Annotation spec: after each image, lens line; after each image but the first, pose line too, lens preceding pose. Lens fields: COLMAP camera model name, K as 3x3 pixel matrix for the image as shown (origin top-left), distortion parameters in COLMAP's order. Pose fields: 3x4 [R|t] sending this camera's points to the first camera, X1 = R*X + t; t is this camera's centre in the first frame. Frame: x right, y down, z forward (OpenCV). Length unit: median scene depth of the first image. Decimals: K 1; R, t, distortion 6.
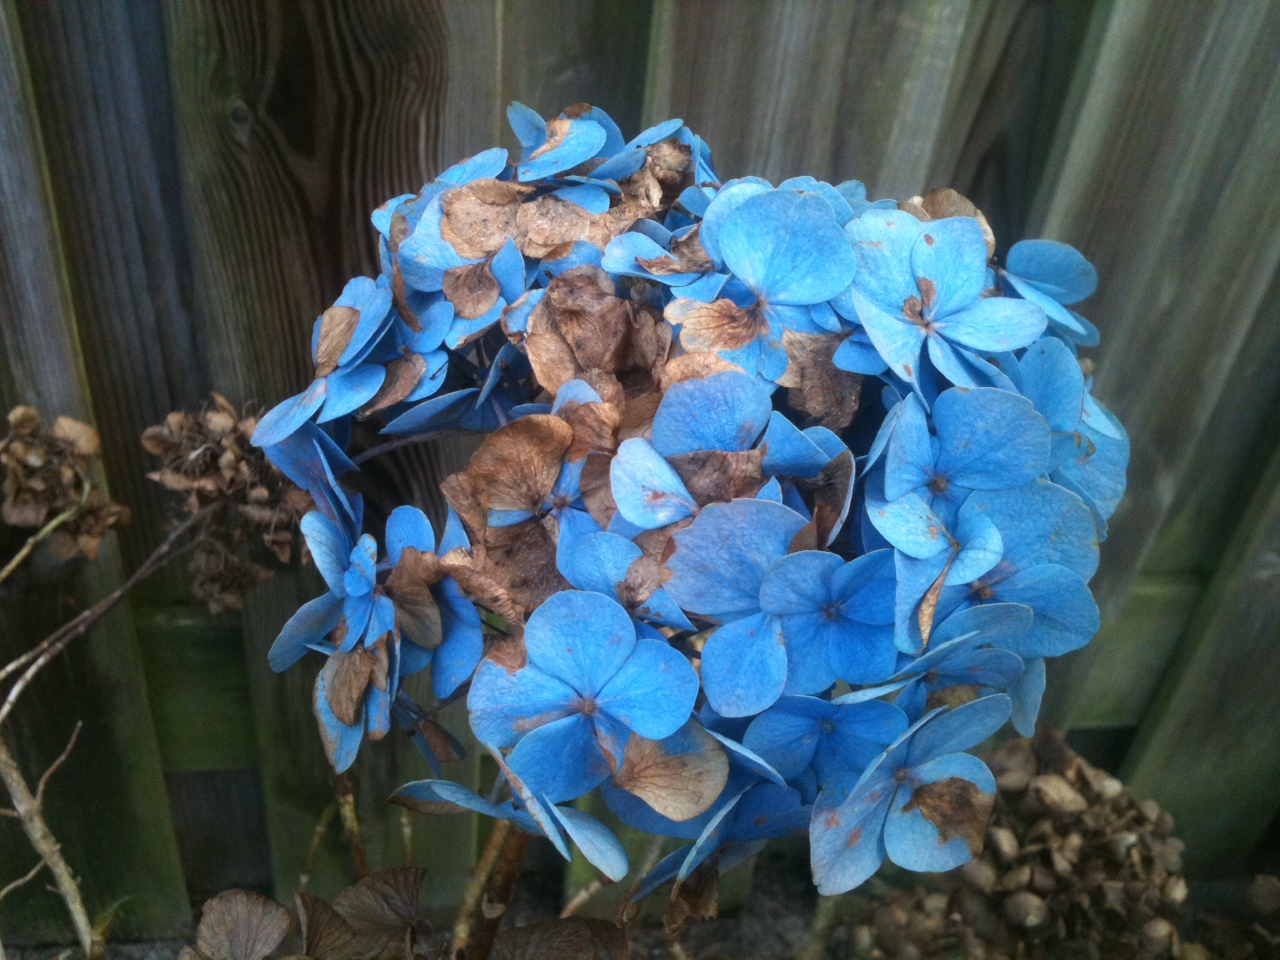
lens RADIAL K [[1361.7, 0, 628.0], [0, 1361.7, 476.9], [0, 0, 1]] dist [0.032296, 0.000000]
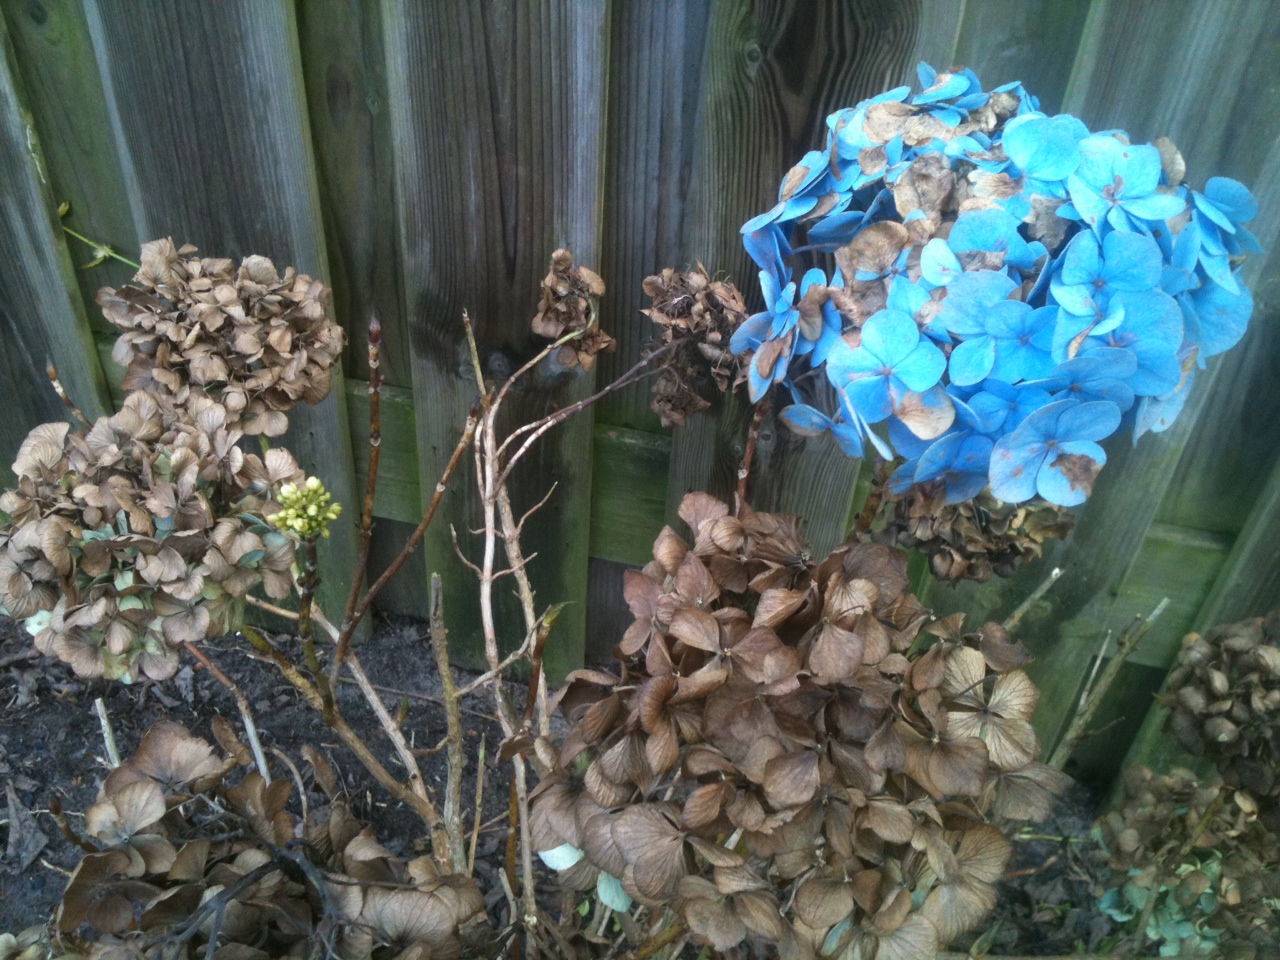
lens RADIAL K [[1361.7, 0, 650.3], [0, 1361.7, 477.8], [0, 0, 1]] dist [0.032296, 0.000000]
pose [[0.942805, 0.184079, -0.277908, 0.204858], [-0.179802, 0.982847, 0.041031, 0.278619], [0.280694, 0.011284, 0.959731, -0.888839]]
